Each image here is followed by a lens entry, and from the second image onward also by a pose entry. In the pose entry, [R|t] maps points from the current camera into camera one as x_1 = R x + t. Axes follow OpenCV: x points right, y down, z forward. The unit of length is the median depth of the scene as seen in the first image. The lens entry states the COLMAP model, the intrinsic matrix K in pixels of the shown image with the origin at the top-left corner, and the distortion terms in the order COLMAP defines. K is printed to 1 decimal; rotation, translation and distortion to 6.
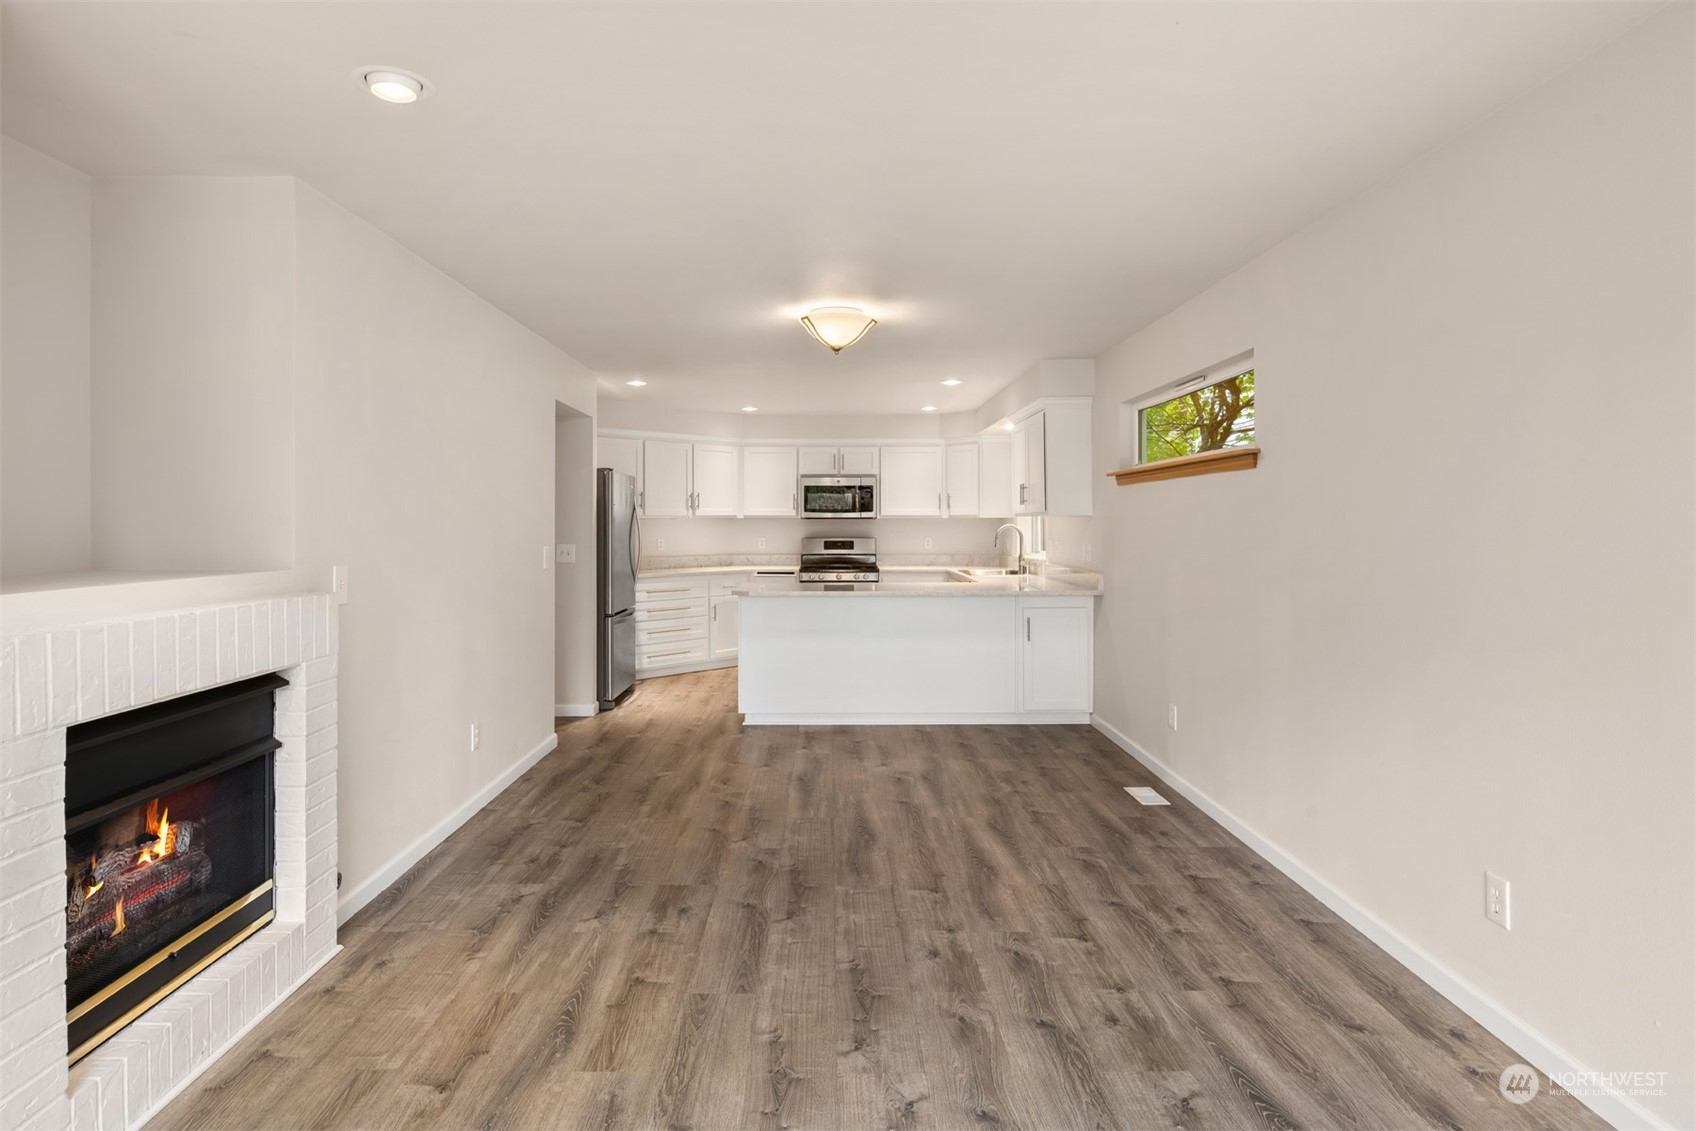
lens RADIAL K [[928.4, 0, 850.3], [0, 928.4, 512.4], [0, 0, 1]] dist [0.002442, -0.000708]
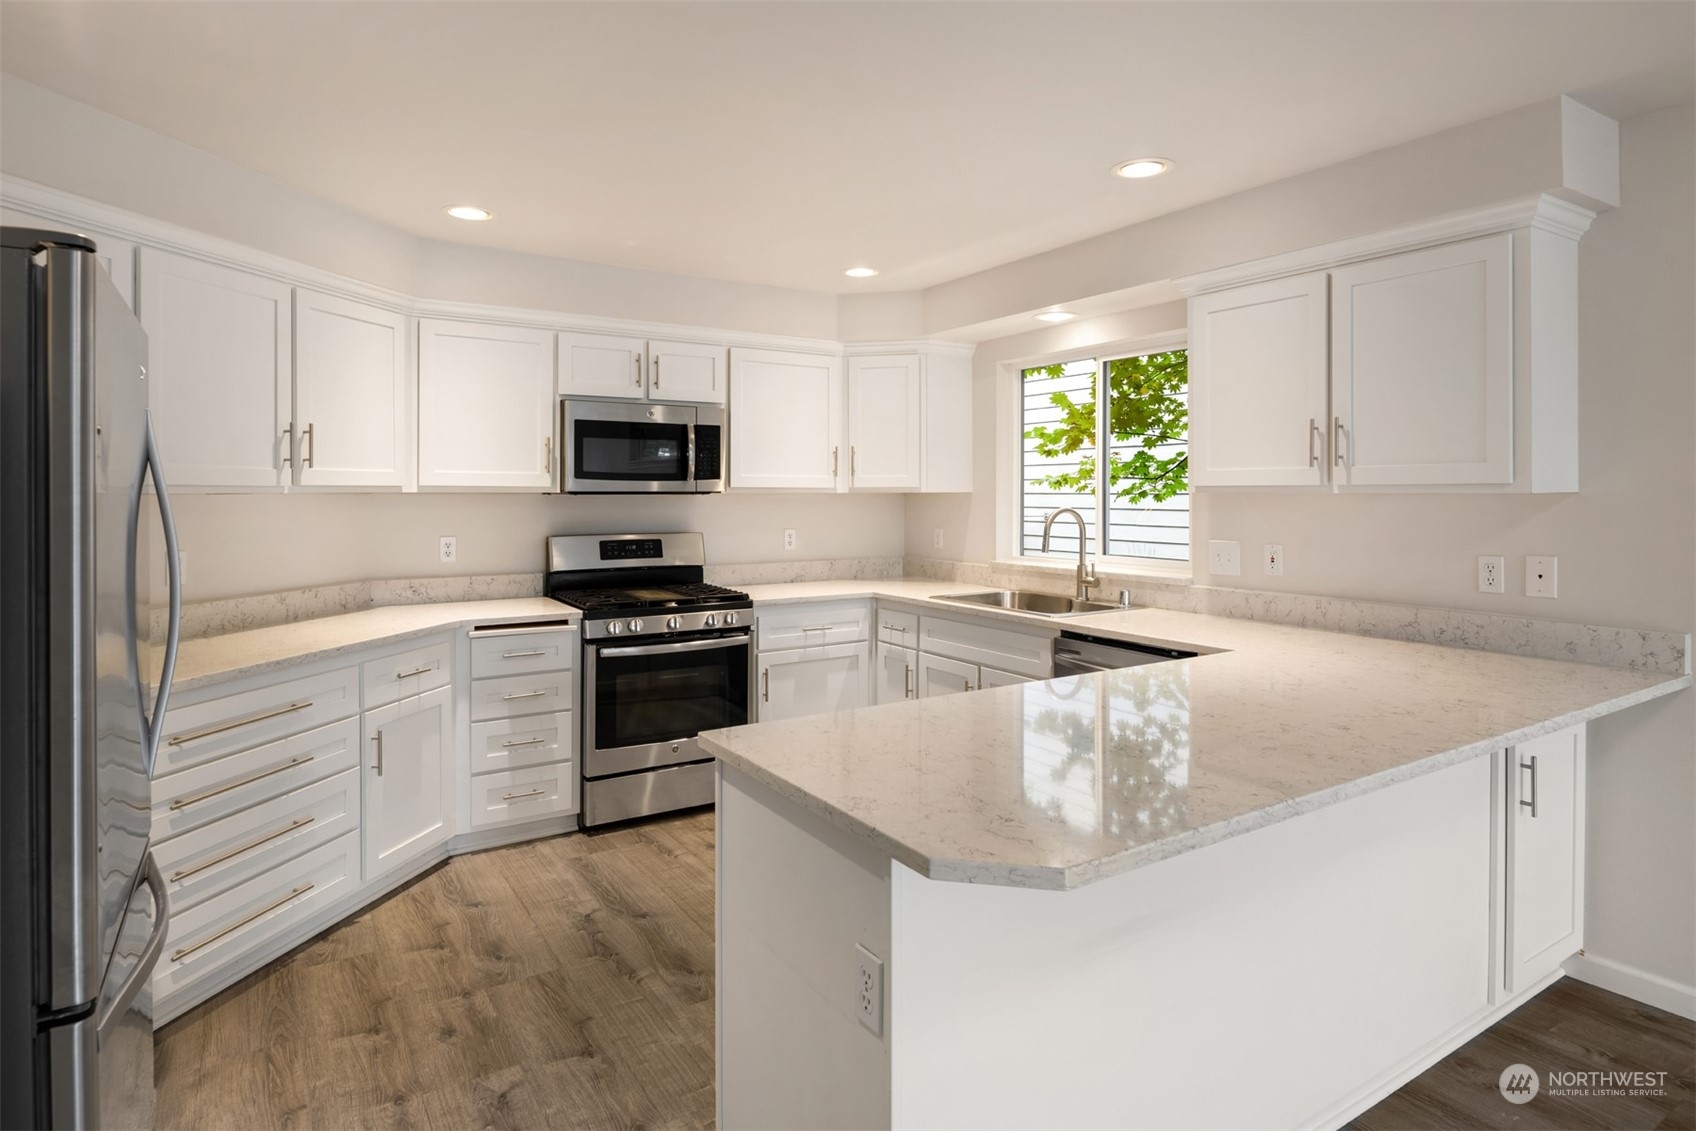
lens RADIAL K [[906.1, 0, 871.0], [0, 906.1, 490.2], [0, 0, 1]] dist [-0.005815, -0.001300]
pose [[0.841226, 0.003038, 0.540676, -0.168882], [-0.007375, 0.999956, 0.005856, 0.001427], [-0.540634, -0.008913, 0.841211, 0.577614]]
